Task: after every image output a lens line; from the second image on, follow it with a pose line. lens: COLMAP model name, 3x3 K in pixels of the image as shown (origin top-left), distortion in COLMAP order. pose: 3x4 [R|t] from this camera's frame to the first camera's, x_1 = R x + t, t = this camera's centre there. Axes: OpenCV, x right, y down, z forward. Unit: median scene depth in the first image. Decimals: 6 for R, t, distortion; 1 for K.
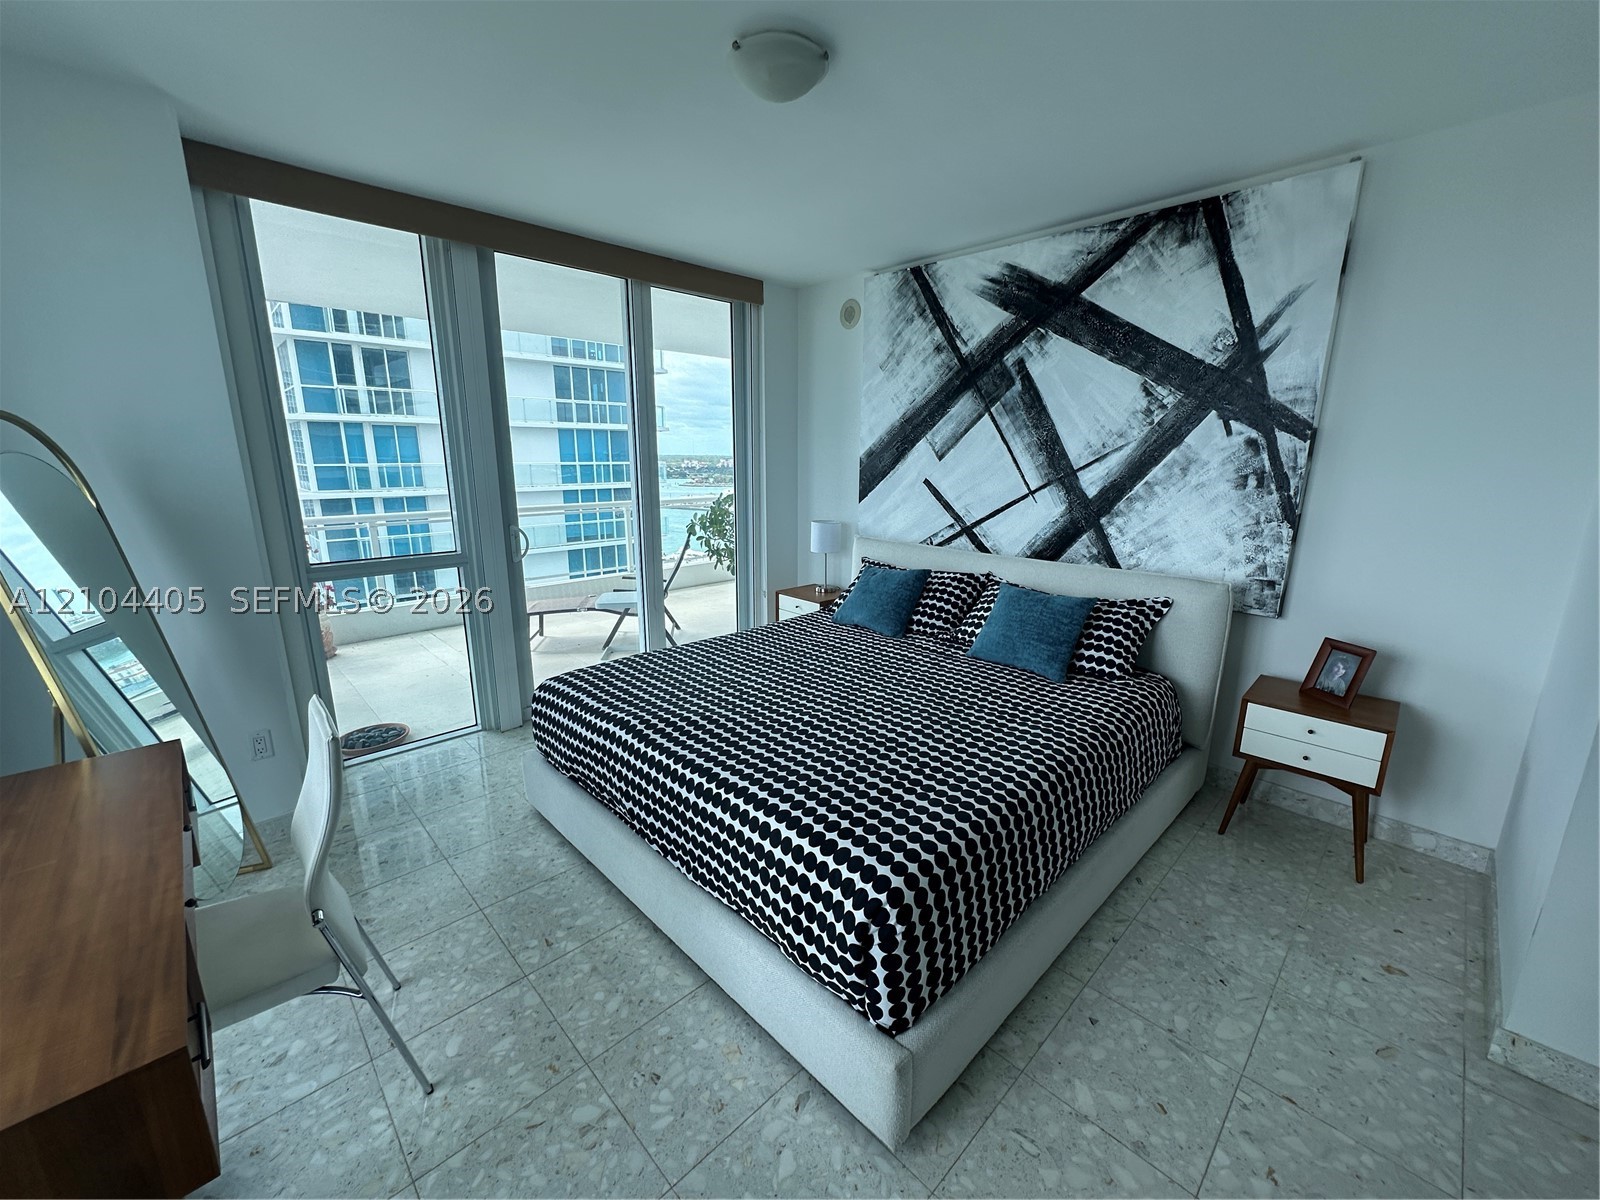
lens RADIAL K [[641.6, 0, 800.0], [0, 641.6, 600.0], [0, 0, 1]] dist [-0.003685, 0.000491]
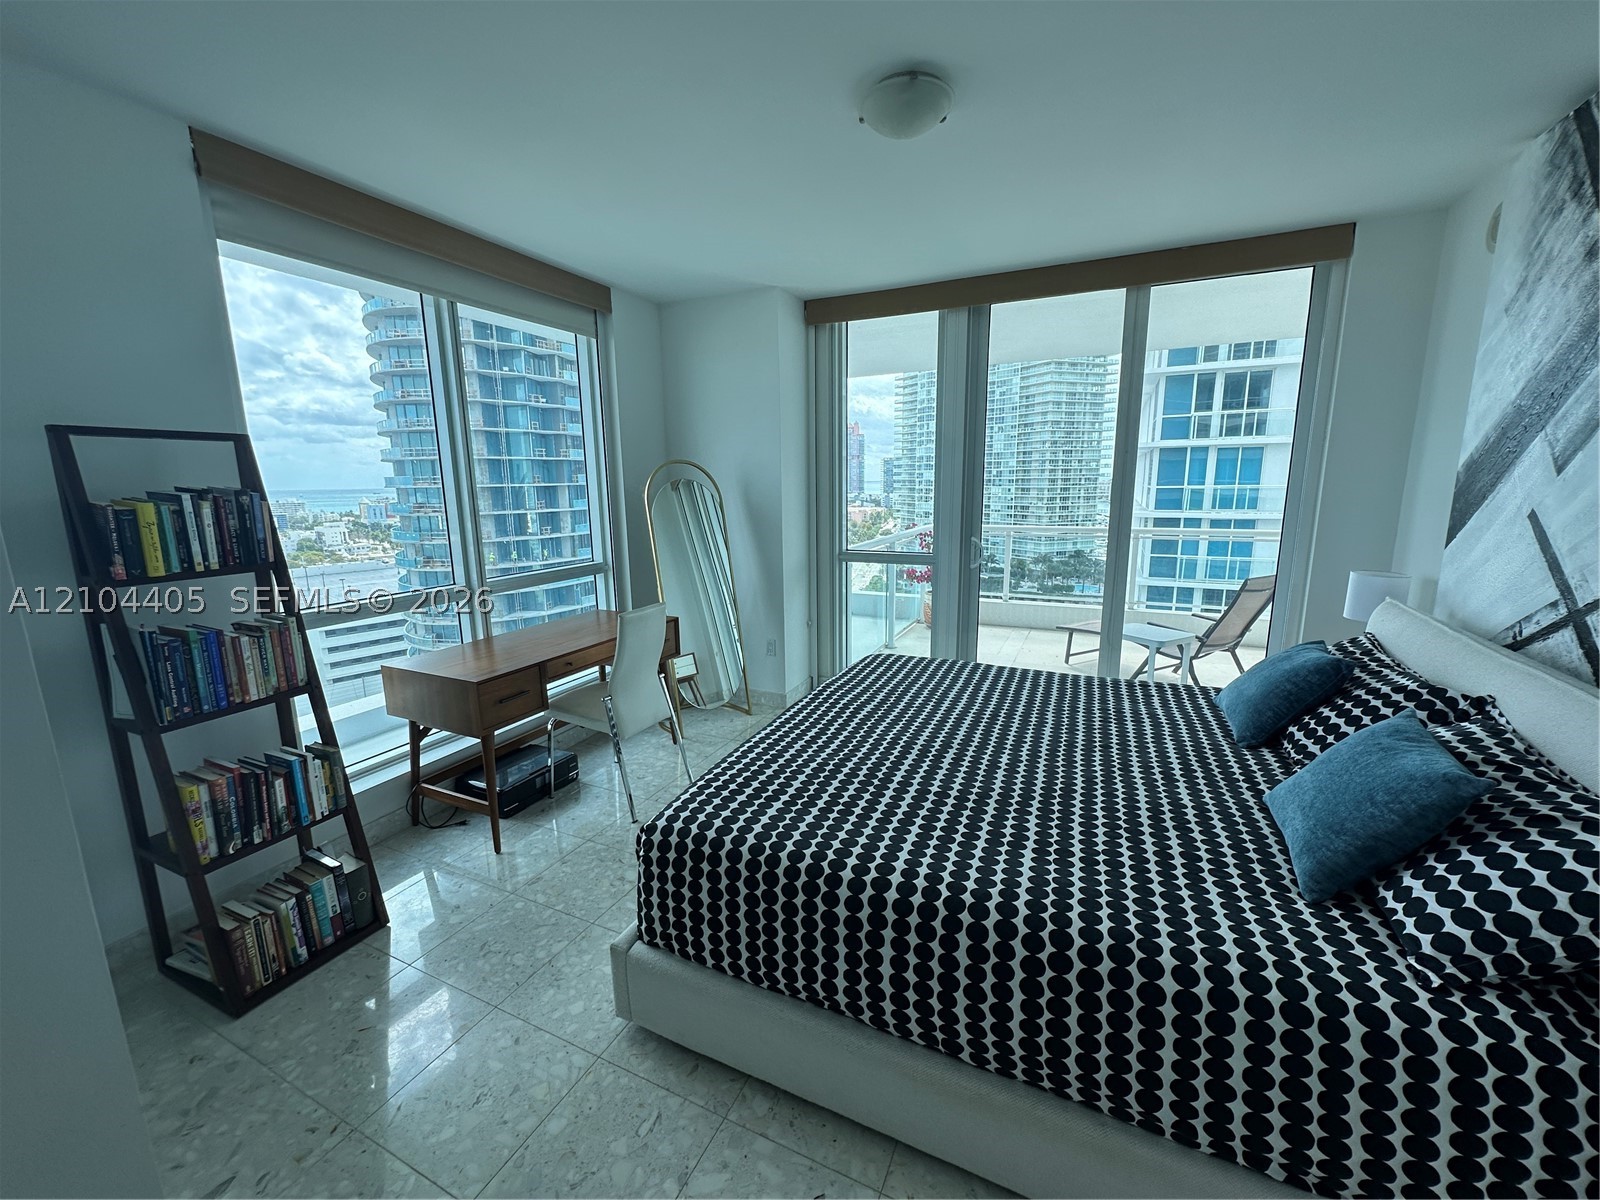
lens RADIAL K [[641.6, 0, 800.0], [0, 641.6, 600.0], [0, 0, 1]] dist [-0.003685, 0.000491]
pose [[0.344347, 0.163660, -0.924468, 0.499874], [-0.195099, 0.975667, 0.100053, -0.055629], [0.918347, 0.145910, 0.367897, 0.283273]]
